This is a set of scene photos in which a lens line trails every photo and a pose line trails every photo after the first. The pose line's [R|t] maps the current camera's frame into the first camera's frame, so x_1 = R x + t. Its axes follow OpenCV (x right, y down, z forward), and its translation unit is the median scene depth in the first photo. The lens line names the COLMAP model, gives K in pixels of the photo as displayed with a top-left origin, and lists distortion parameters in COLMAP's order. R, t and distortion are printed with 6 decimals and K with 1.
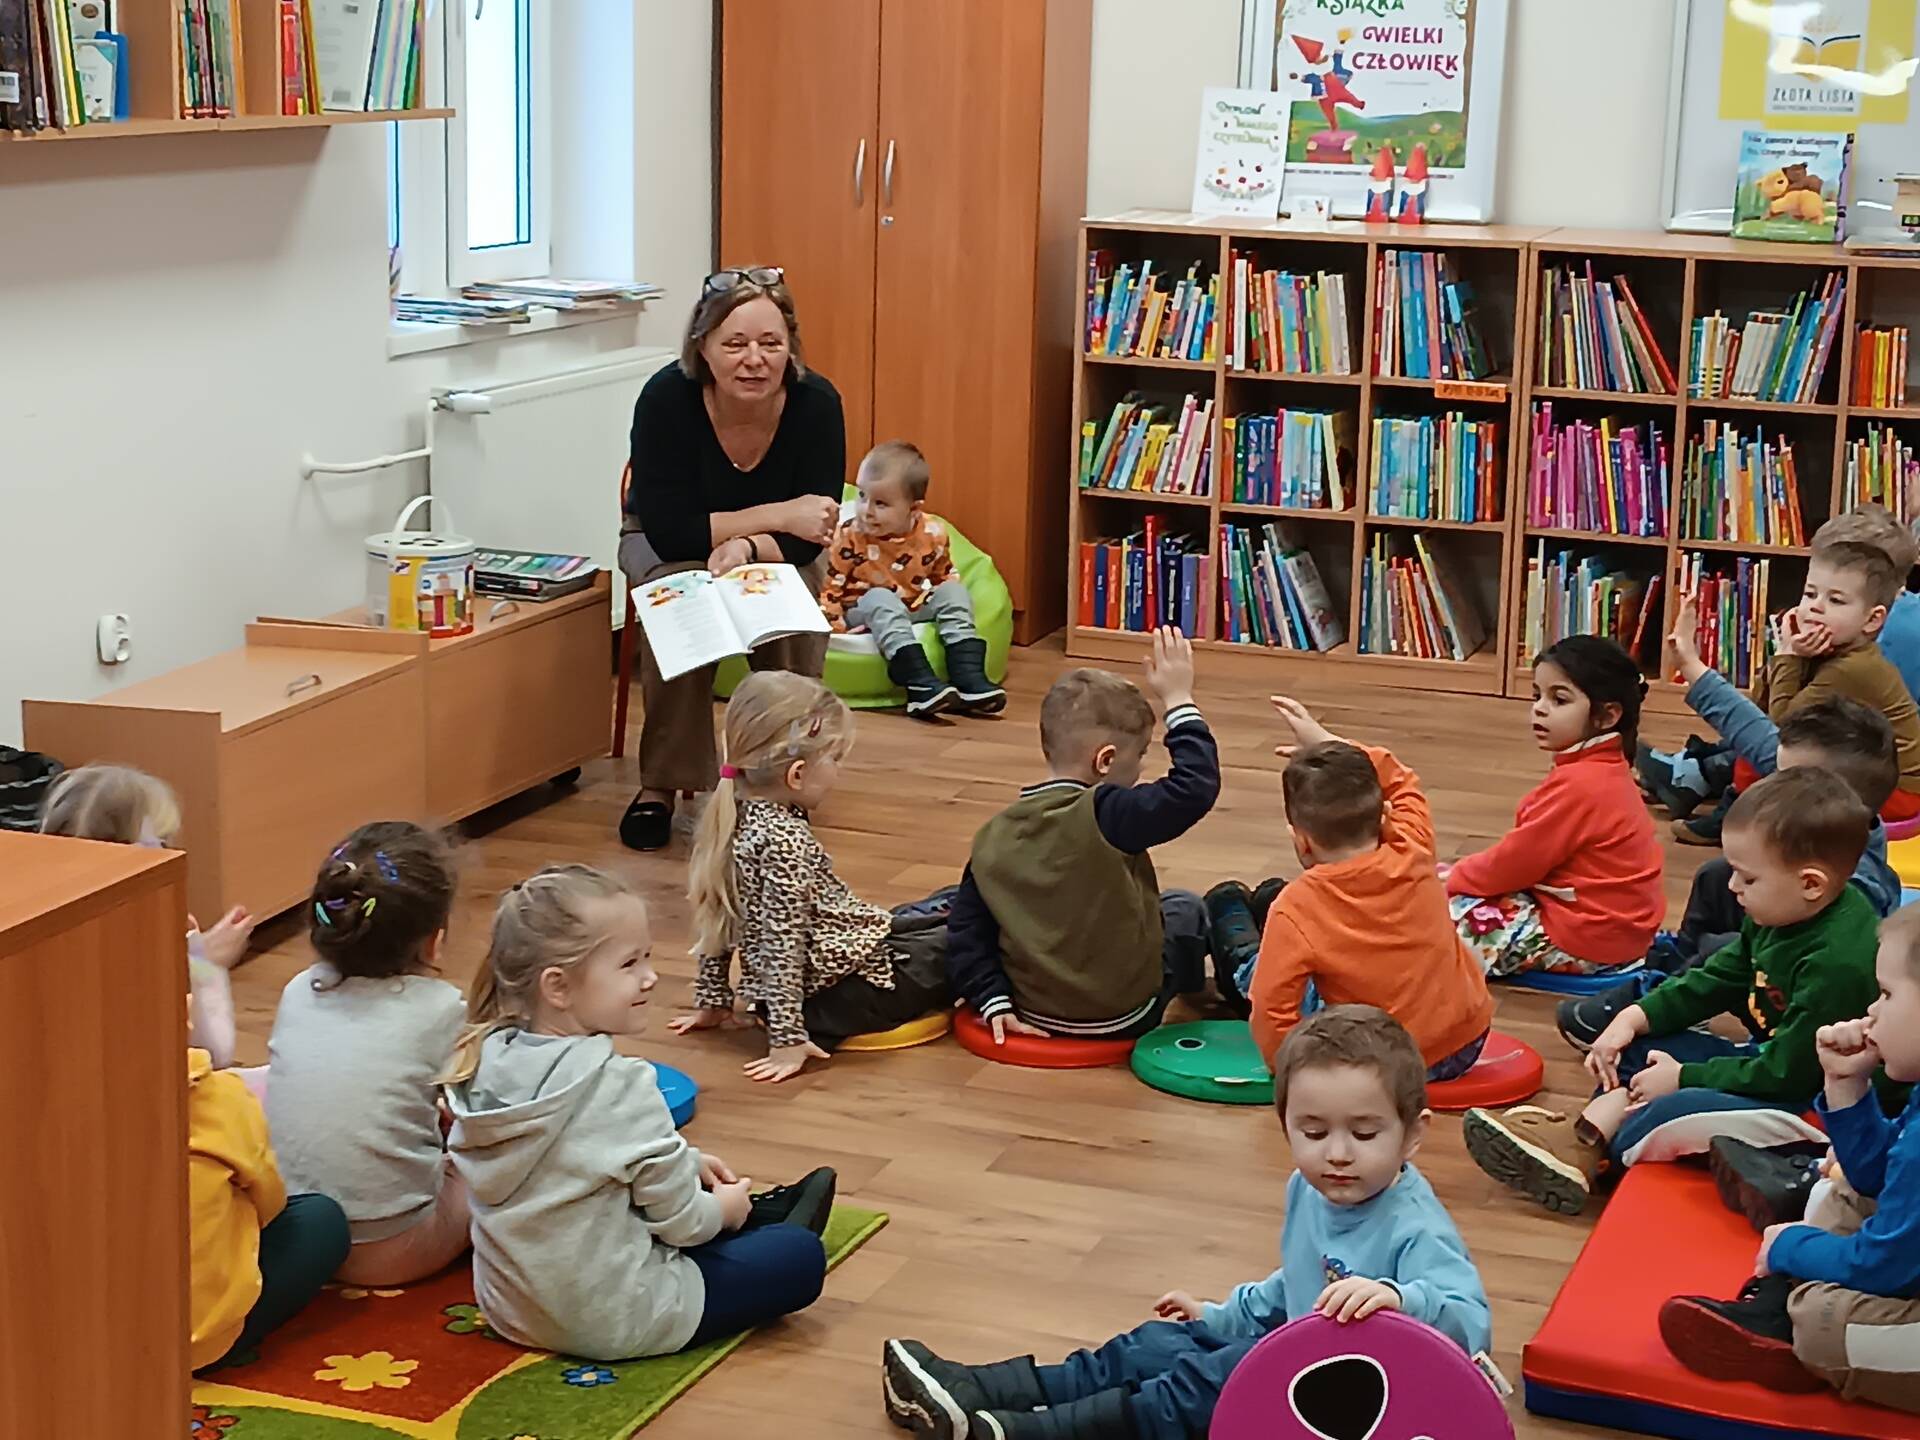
lens RADIAL K [[3387.4, 0, 960.0], [0, 3387.4, 720.0], [0, 0, 1]] dist [0.162097, -0.690011]
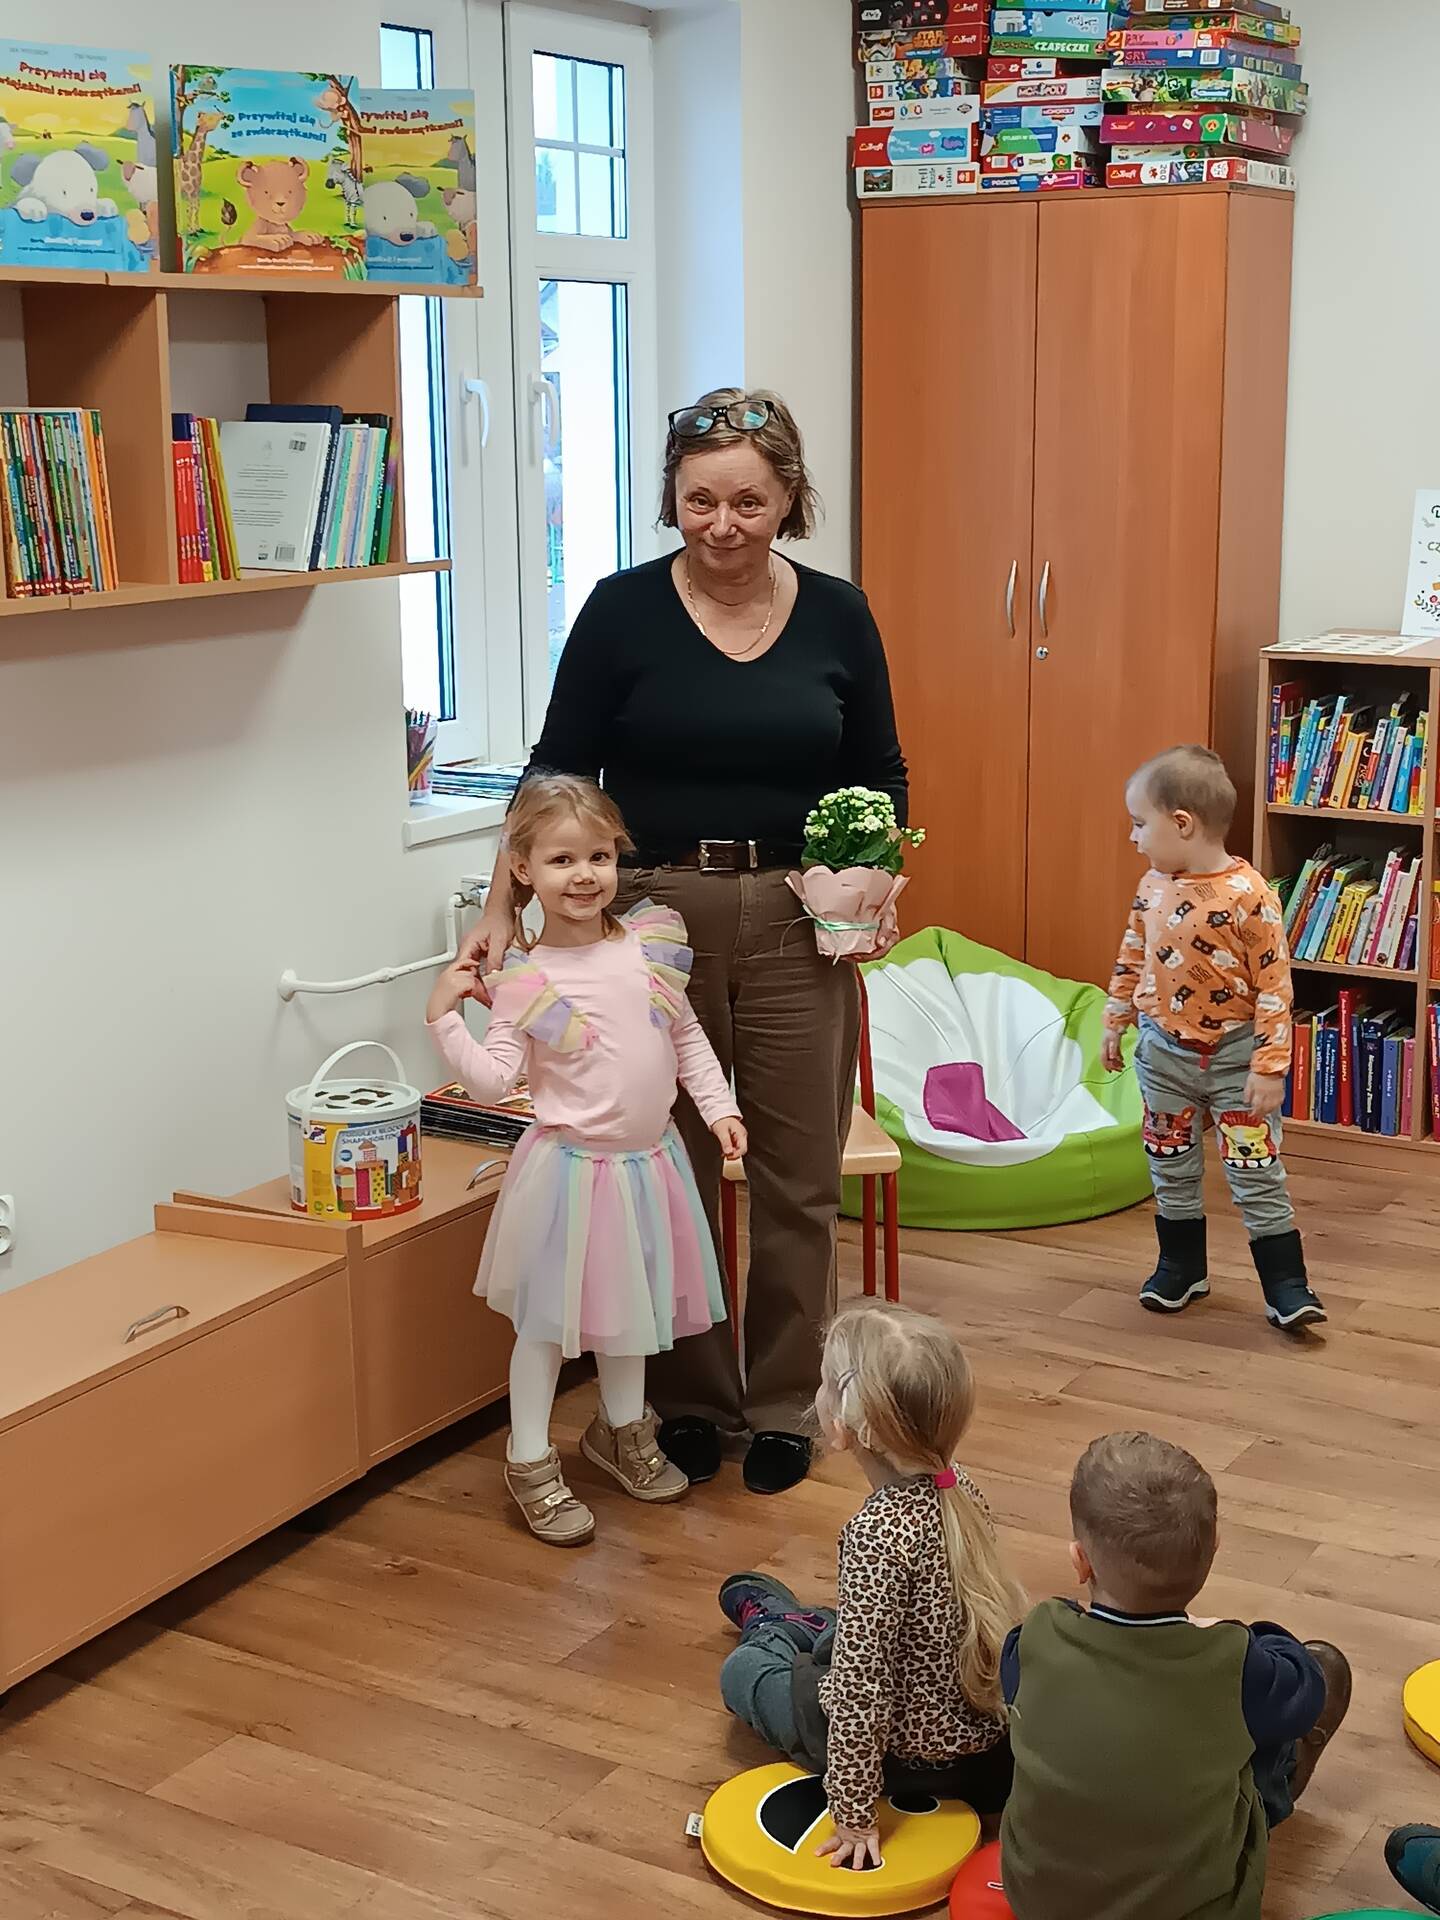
lens RADIAL K [[2720.3, 0, 716.4], [0, 2720.3, 992.2], [0, 0, 1]] dist [0.043599, -0.047132]
pose [[0.979093, 0.008351, -0.203239, 0.041943], [-0.006872, 0.999945, 0.007979, -0.066420], [0.203295, -0.006416, 0.979097, 0.303975]]
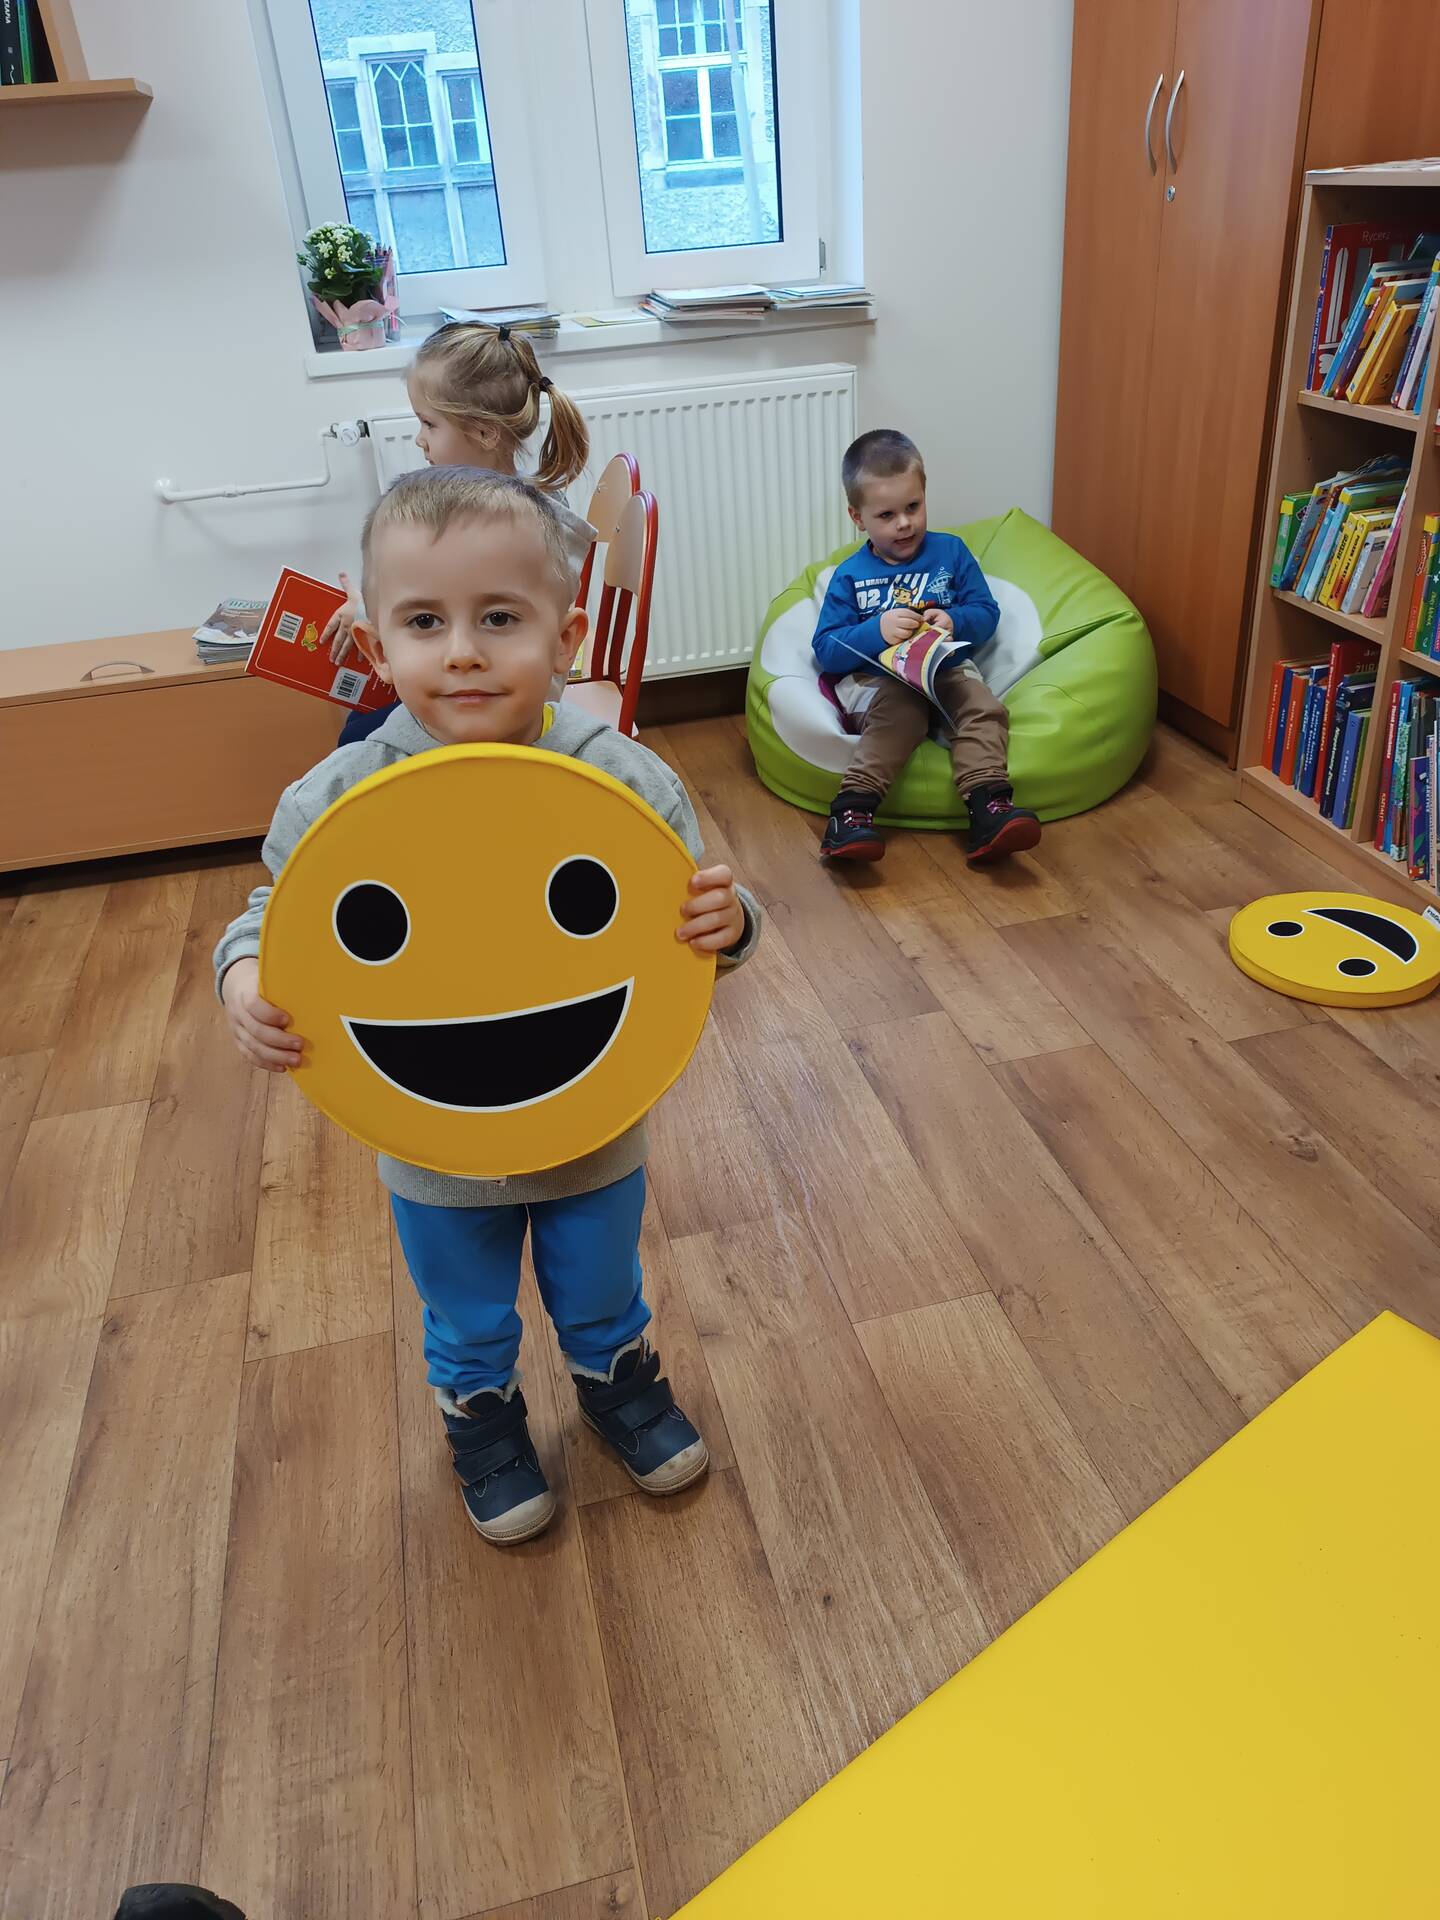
lens RADIAL K [[1377.0, 0, 720.0], [0, 1377.0, 960.0], [0, 0, 1]] dist [0.009805, -0.004572]
pose [[0.540811, 0.361761, -0.759377, 0.235787], [-0.094358, 0.923183, 0.372597, -0.097485], [0.835835, -0.129851, 0.533402, 0.754996]]
